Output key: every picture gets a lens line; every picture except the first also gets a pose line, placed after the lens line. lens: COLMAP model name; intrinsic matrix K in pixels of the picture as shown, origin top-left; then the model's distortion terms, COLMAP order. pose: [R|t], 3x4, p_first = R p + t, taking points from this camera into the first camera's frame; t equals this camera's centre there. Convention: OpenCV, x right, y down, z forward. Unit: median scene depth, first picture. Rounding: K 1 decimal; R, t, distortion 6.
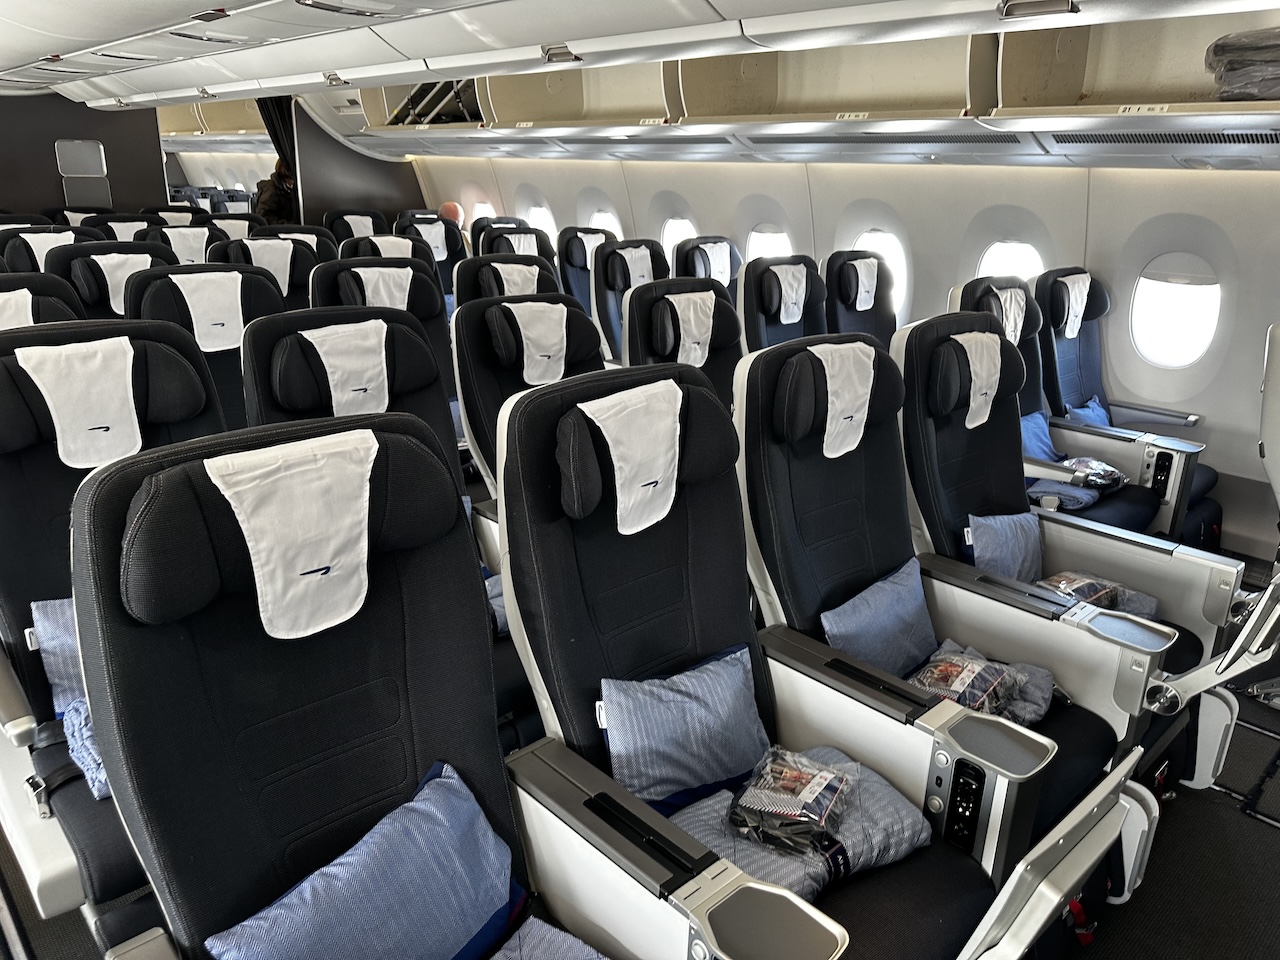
lens RADIAL K [[888.4, 0, 640.0], [0, 888.4, 480.0], [0, 0, 1]] dist [0.080840, -0.111371]
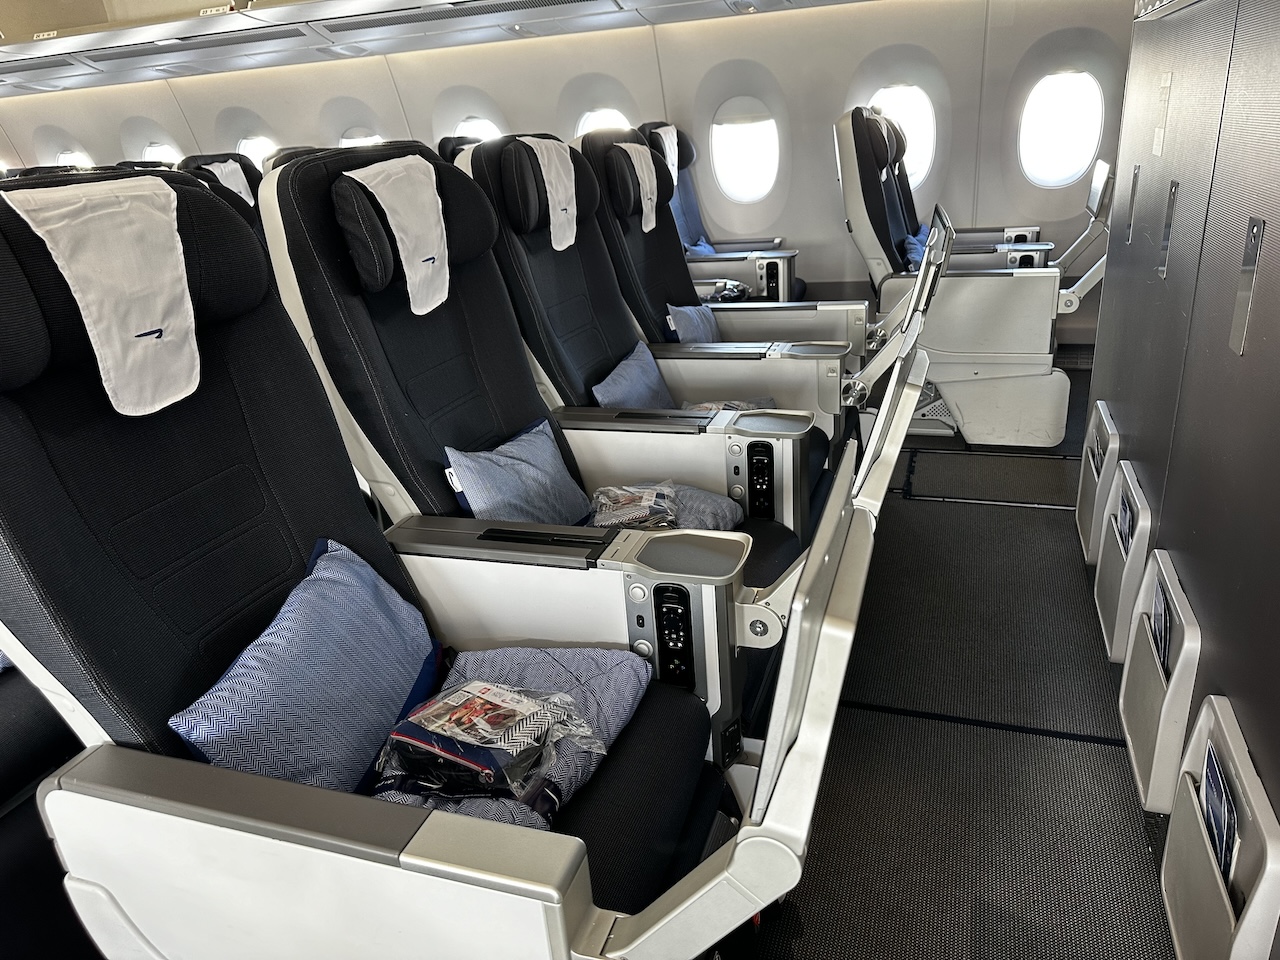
lens RADIAL K [[888.4, 0, 640.0], [0, 888.4, 480.0], [0, 0, 1]] dist [0.080840, -0.111371]
pose [[0.883417, -0.257615, 0.391419, -0.252335], [0.237753, 0.966233, 0.099334, 0.213253], [-0.403792, 0.005308, 0.914835, -0.013671]]
